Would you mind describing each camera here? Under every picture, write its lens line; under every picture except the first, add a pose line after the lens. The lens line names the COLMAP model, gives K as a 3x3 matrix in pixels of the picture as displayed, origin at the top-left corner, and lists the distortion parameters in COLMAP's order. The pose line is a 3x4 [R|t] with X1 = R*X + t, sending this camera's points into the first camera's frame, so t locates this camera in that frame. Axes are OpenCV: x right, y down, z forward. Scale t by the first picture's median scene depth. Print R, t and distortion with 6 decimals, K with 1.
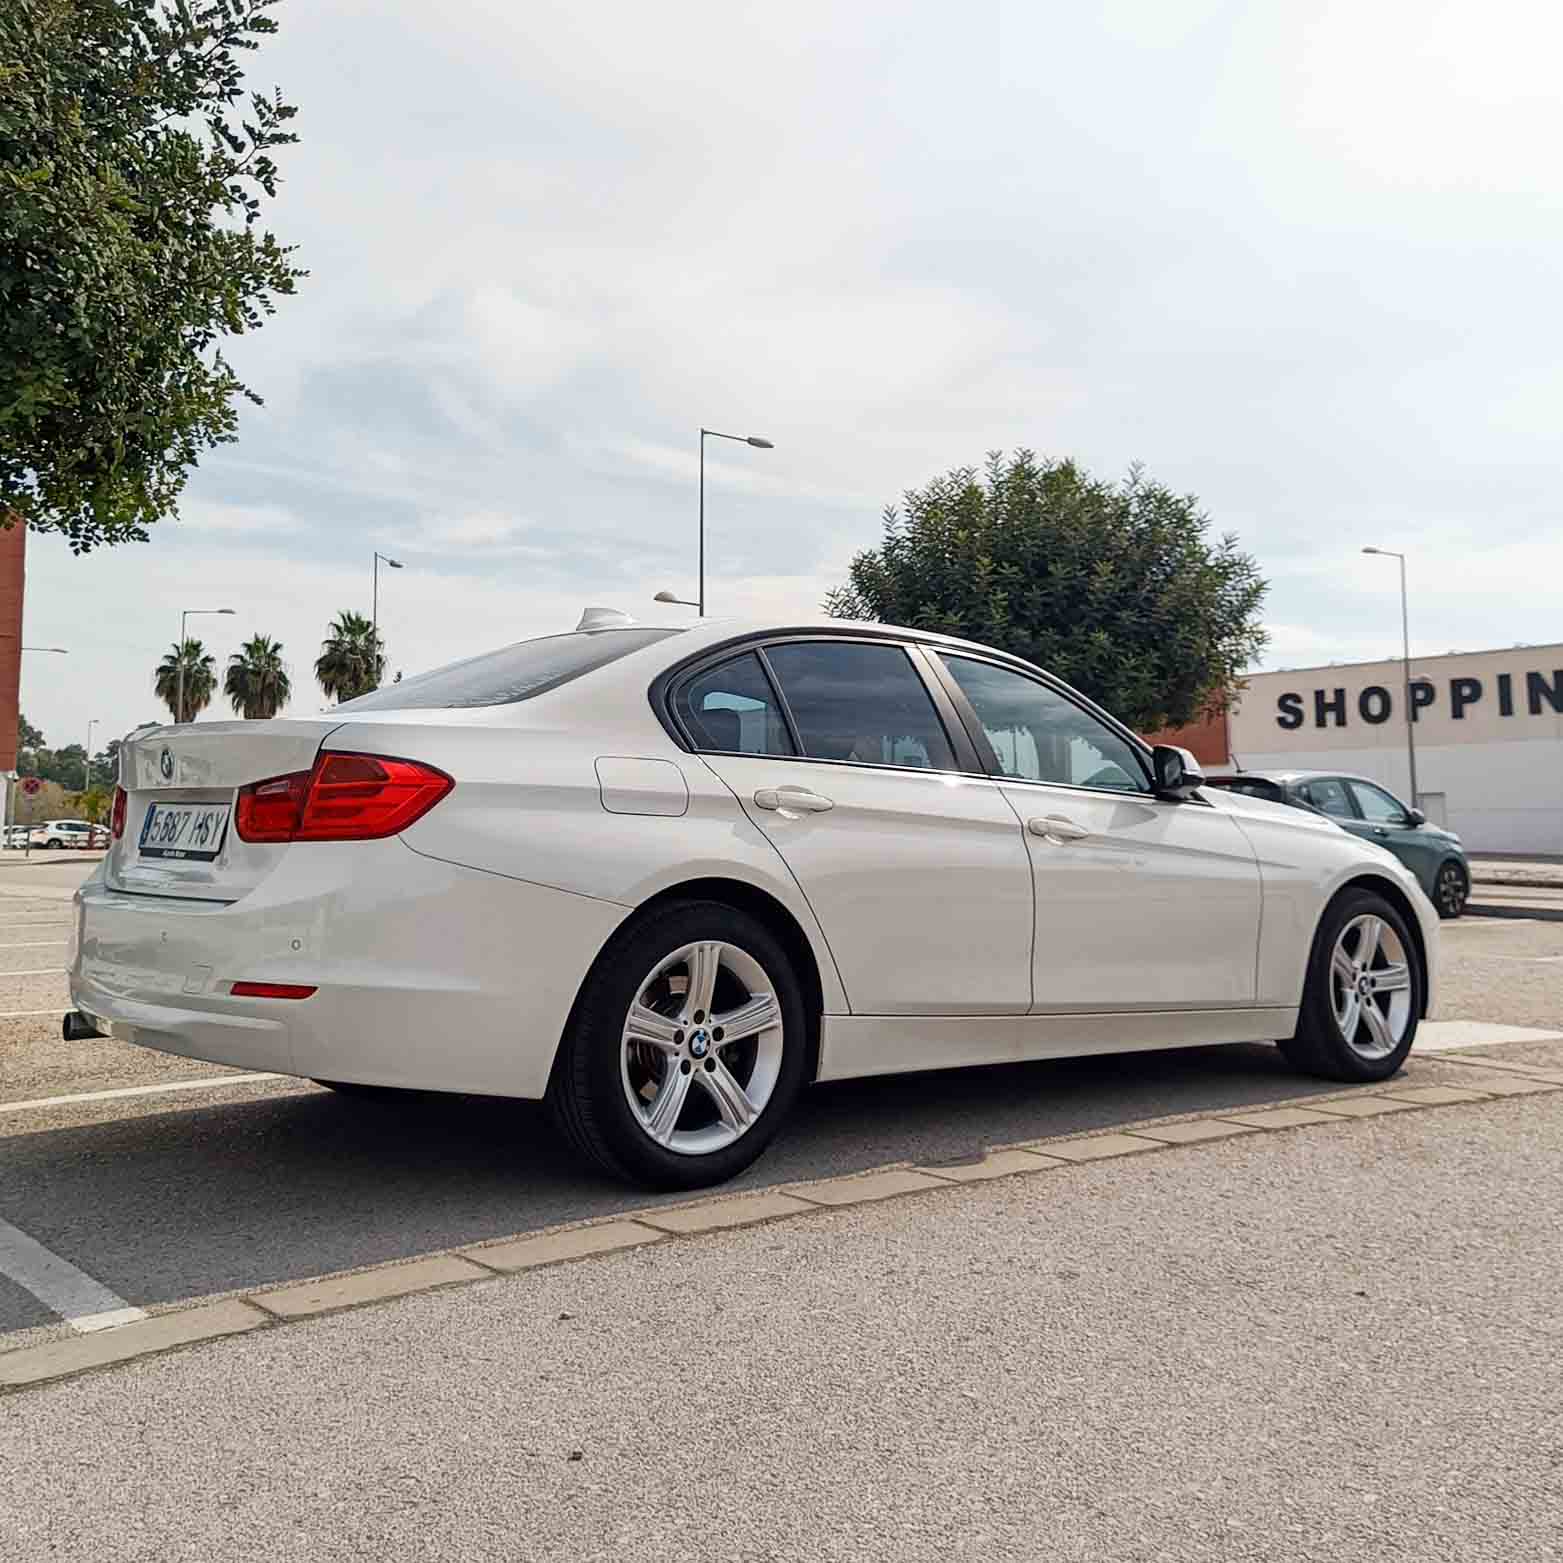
lens RADIAL K [[2002.8, 0, 781.5], [0, 2002.8, 781.5], [0, 0, 1]] dist [0.185834, -0.014174]
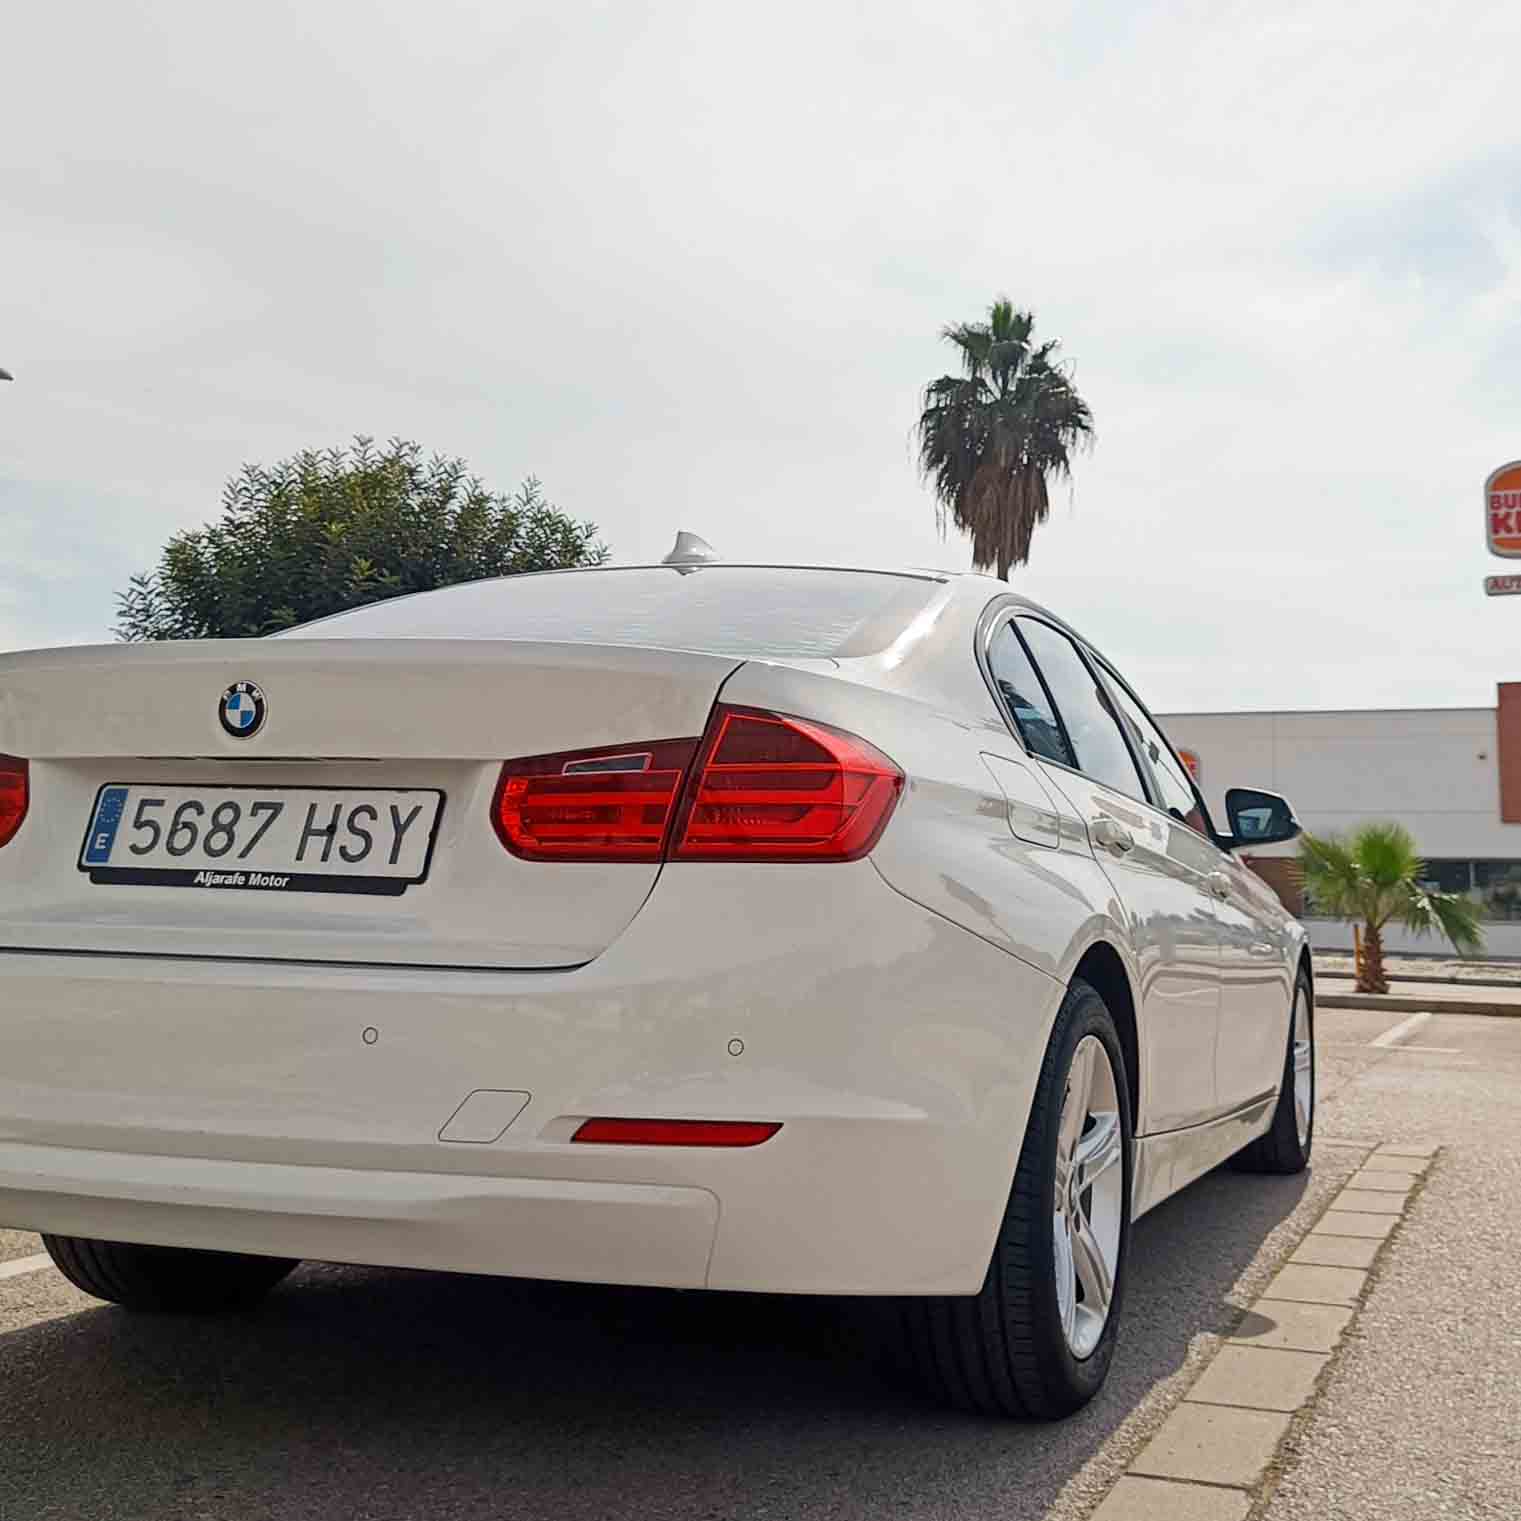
lens RADIAL K [[1949.0, 0, 760.5], [0, 1949.0, 760.5], [0, 0, 1]] dist [0.185834, -0.014174]
pose [[0.792314, 0.068362, 0.606272, -0.519819], [-0.038119, 0.997308, -0.062638, 0.032492], [-0.608922, 0.026518, 0.792787, 0.520780]]
